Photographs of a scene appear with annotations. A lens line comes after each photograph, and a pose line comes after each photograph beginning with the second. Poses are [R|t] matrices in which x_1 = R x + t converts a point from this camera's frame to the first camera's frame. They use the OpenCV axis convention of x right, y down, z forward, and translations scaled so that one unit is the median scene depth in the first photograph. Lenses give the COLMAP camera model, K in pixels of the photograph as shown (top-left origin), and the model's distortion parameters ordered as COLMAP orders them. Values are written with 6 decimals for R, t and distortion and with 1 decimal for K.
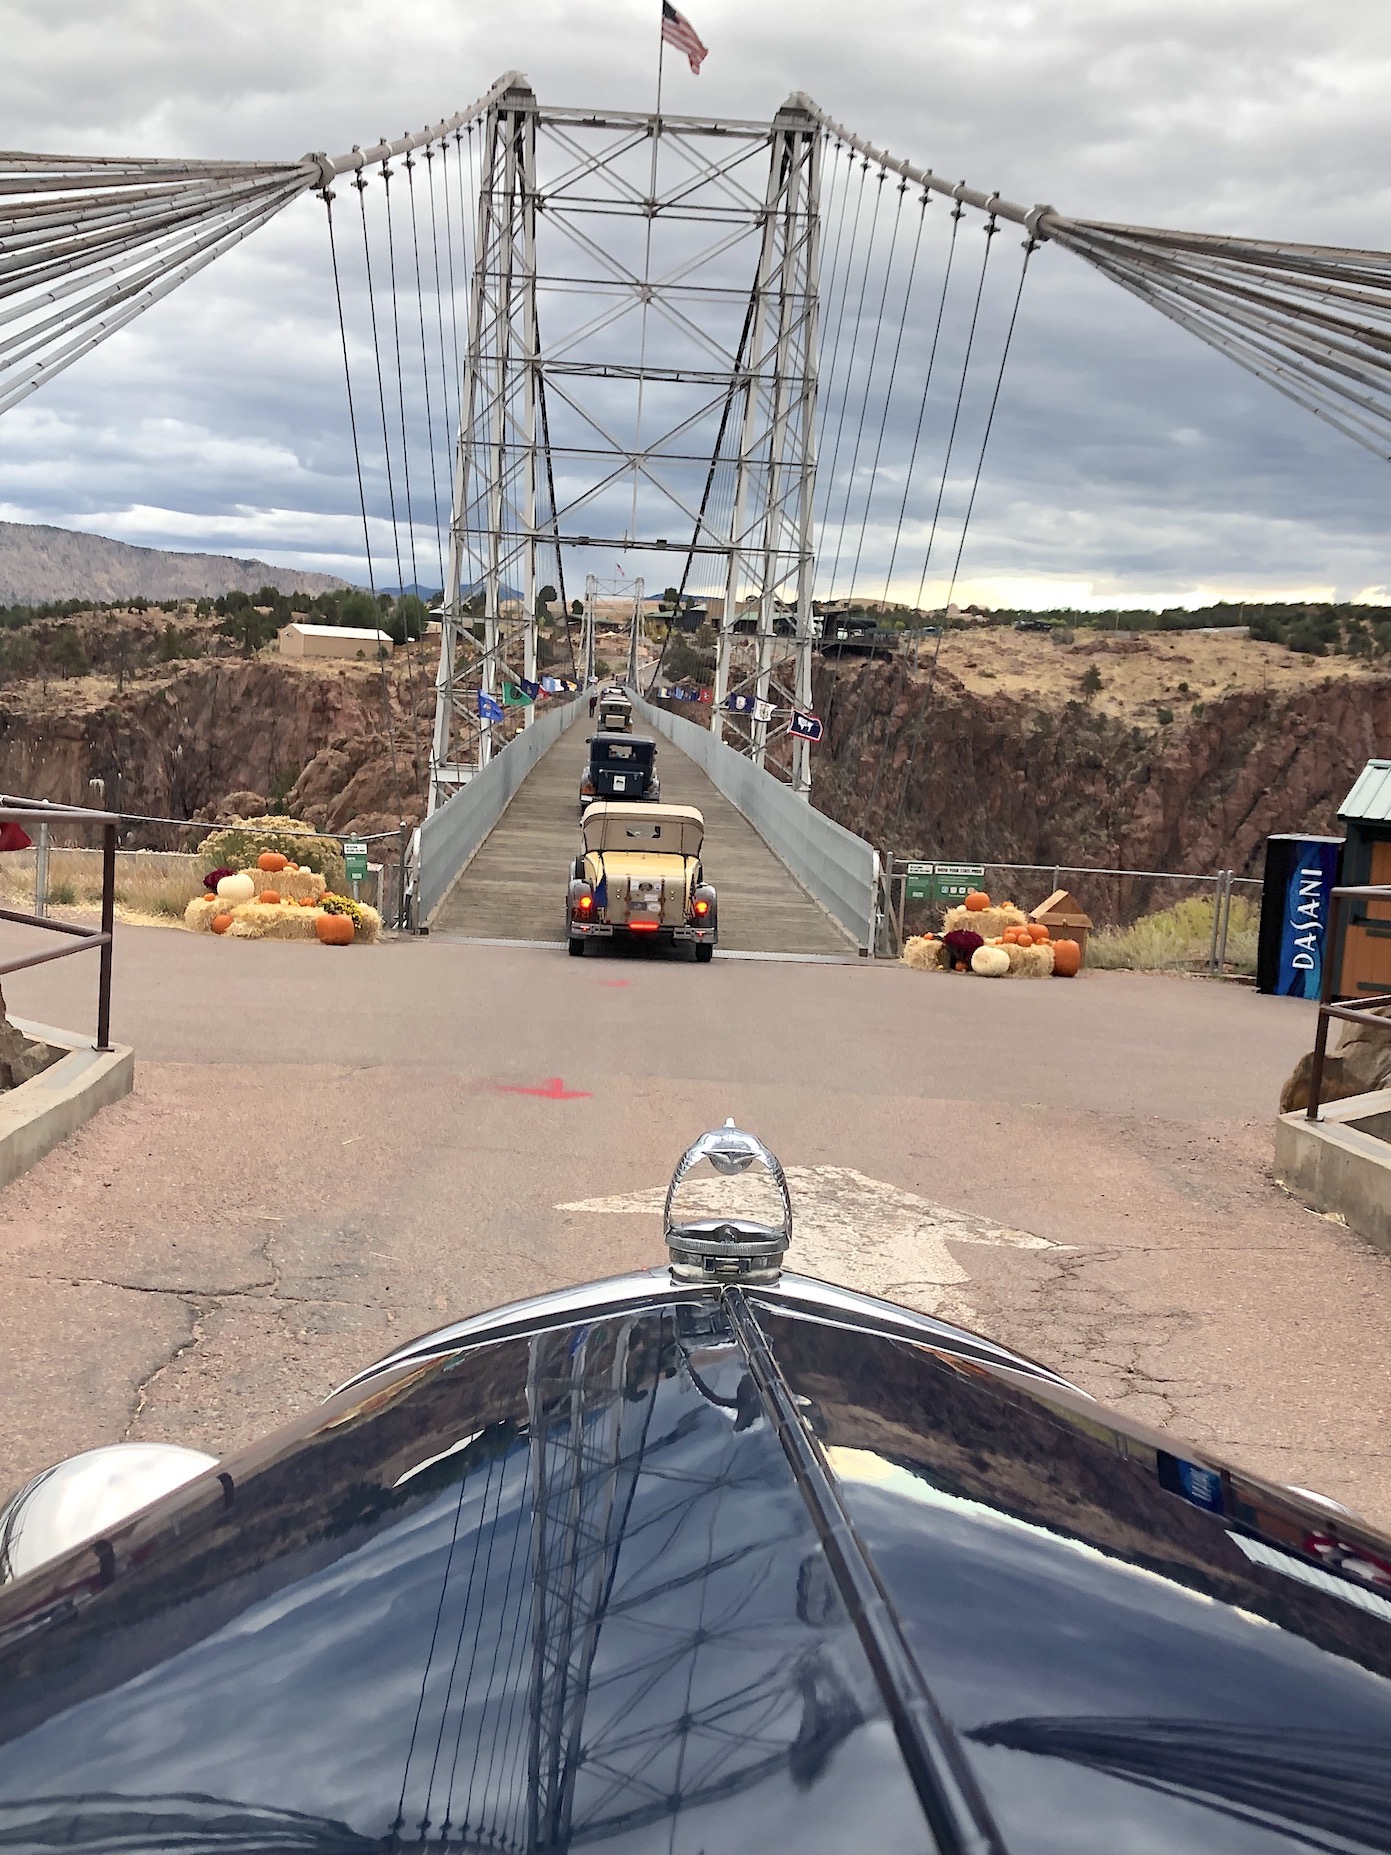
lens RADIAL K [[2037.6, 0, 688.1], [0, 2037.6, 945.0], [0, 0, 1]] dist [0.141499, 0.000000]
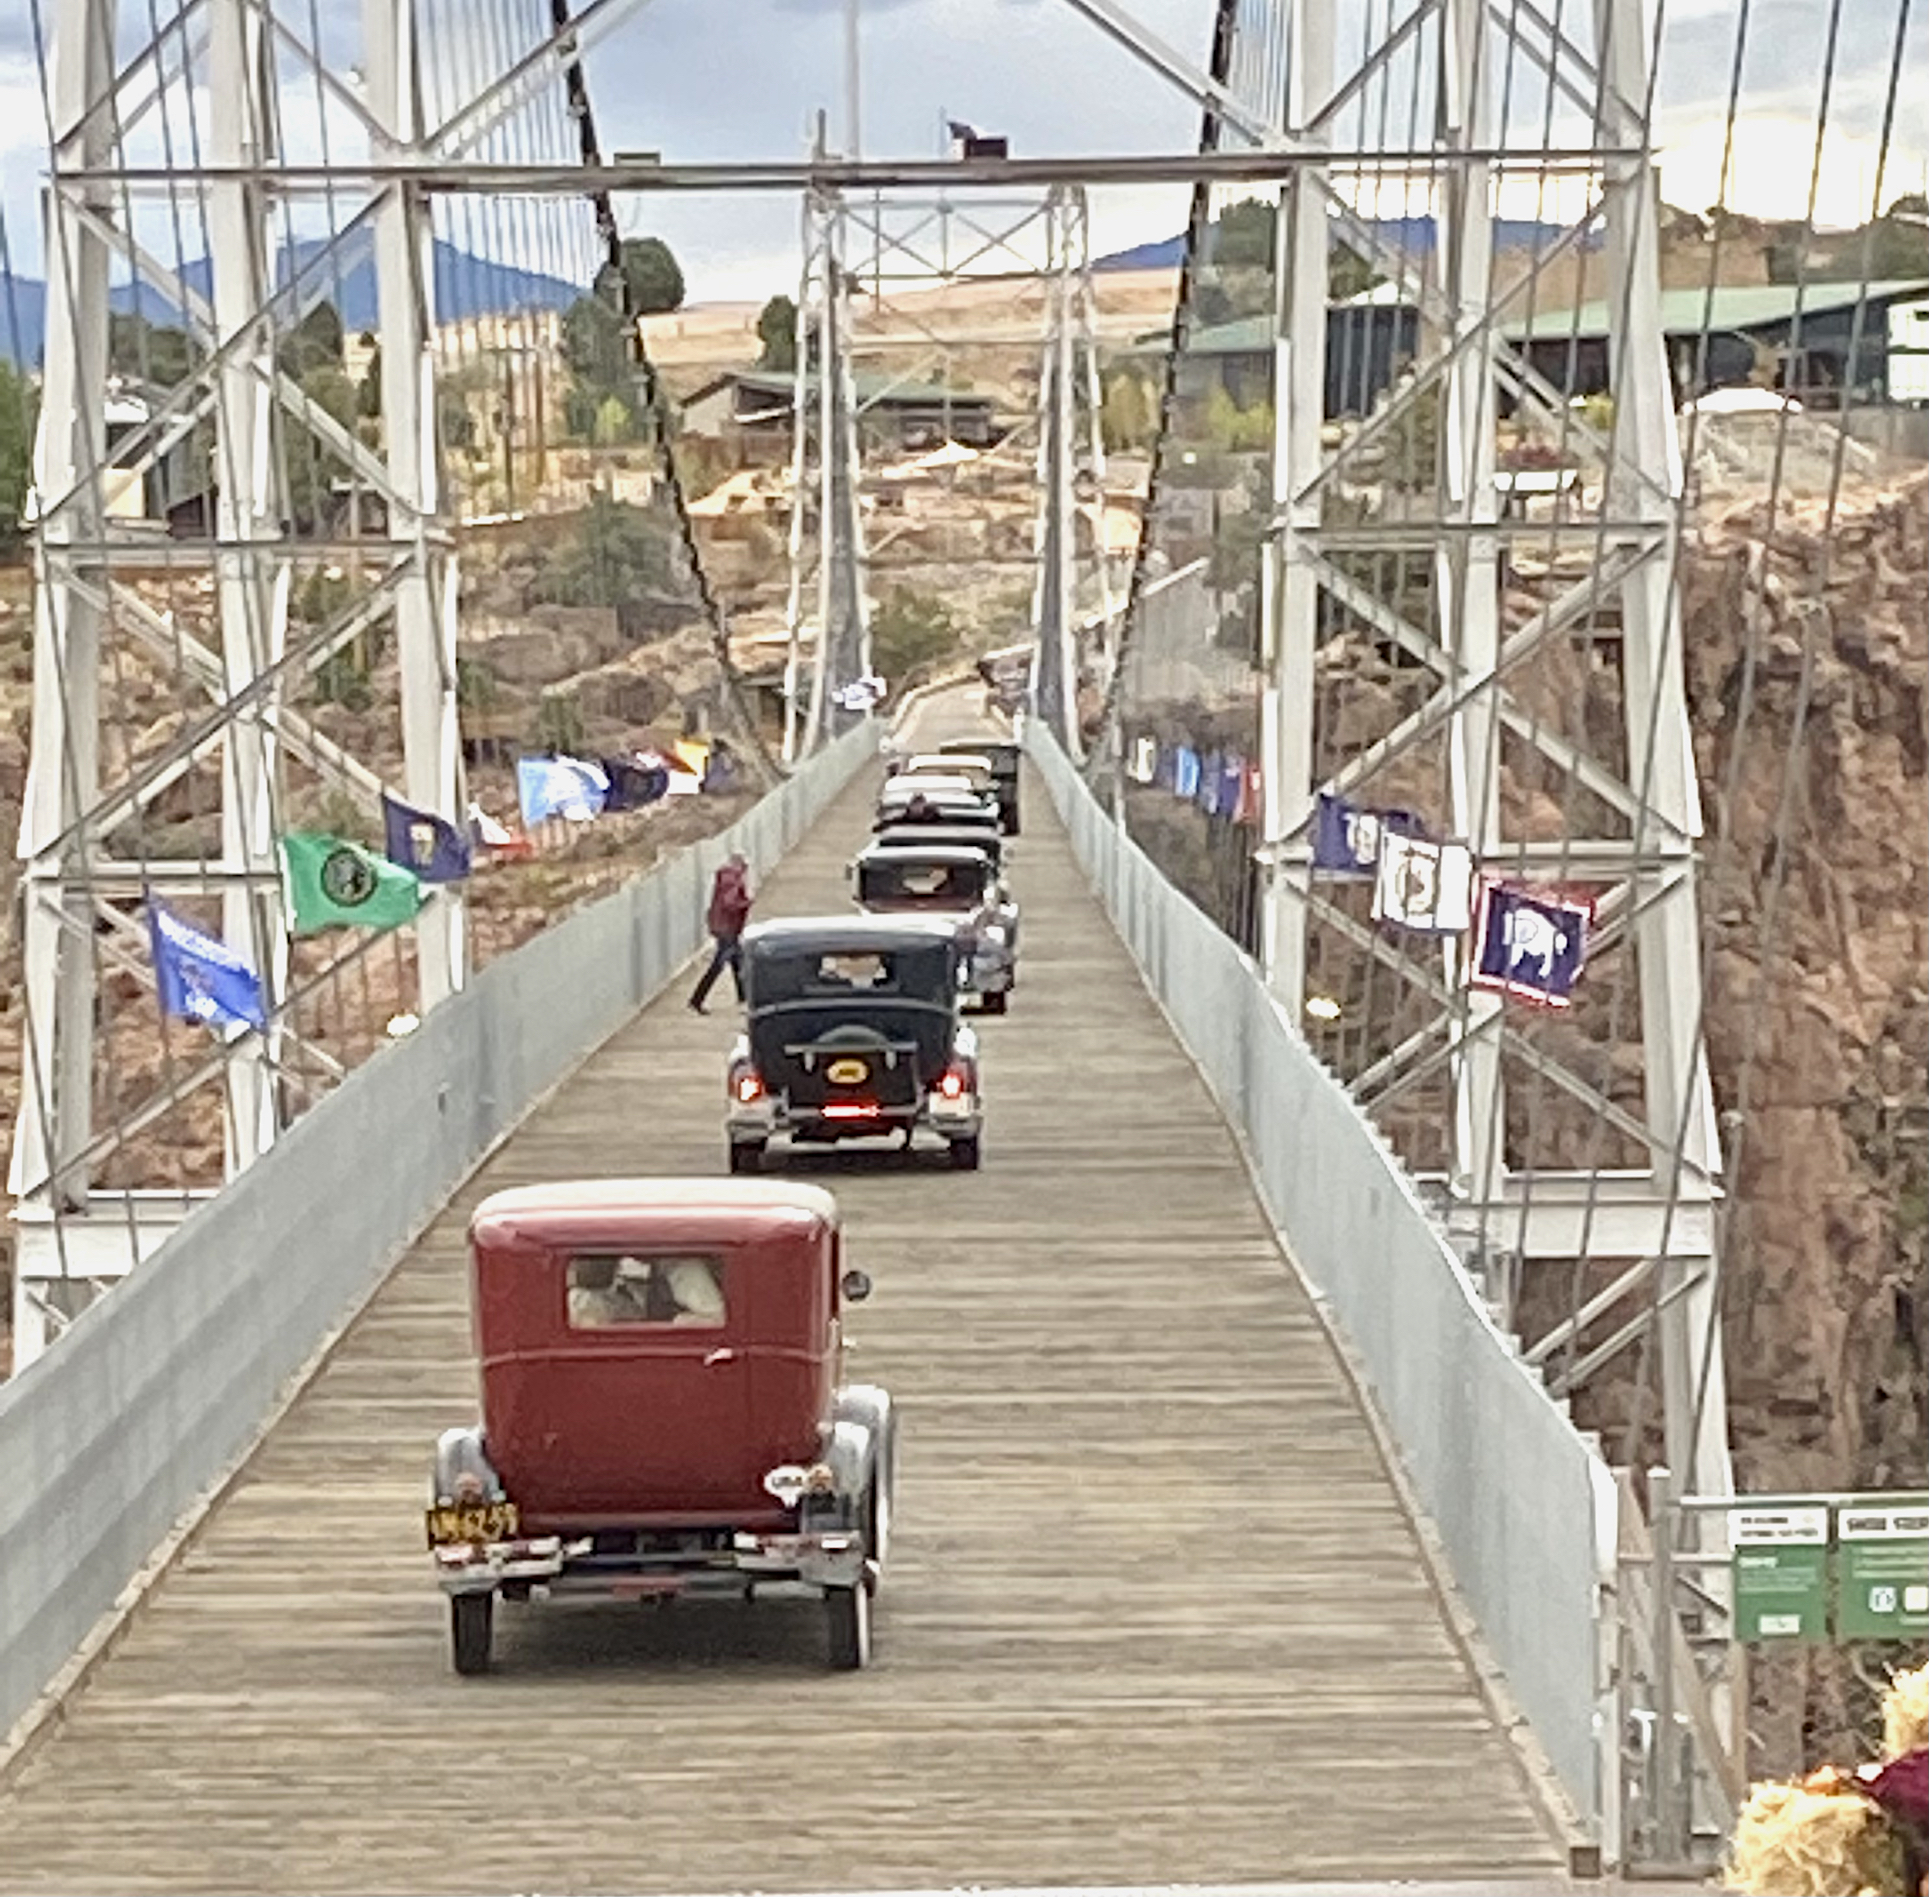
lens RADIAL K [[10596.2, 0, 964.1], [0, 10596.2, 948.2], [0, 0, 1]] dist [0.077199, 0.000000]
pose [[0.996416, -0.071846, -0.044651, 0.052480], [0.067021, 0.992576, -0.101499, 0.013877], [0.051612, 0.098142, 0.993833, -0.251564]]
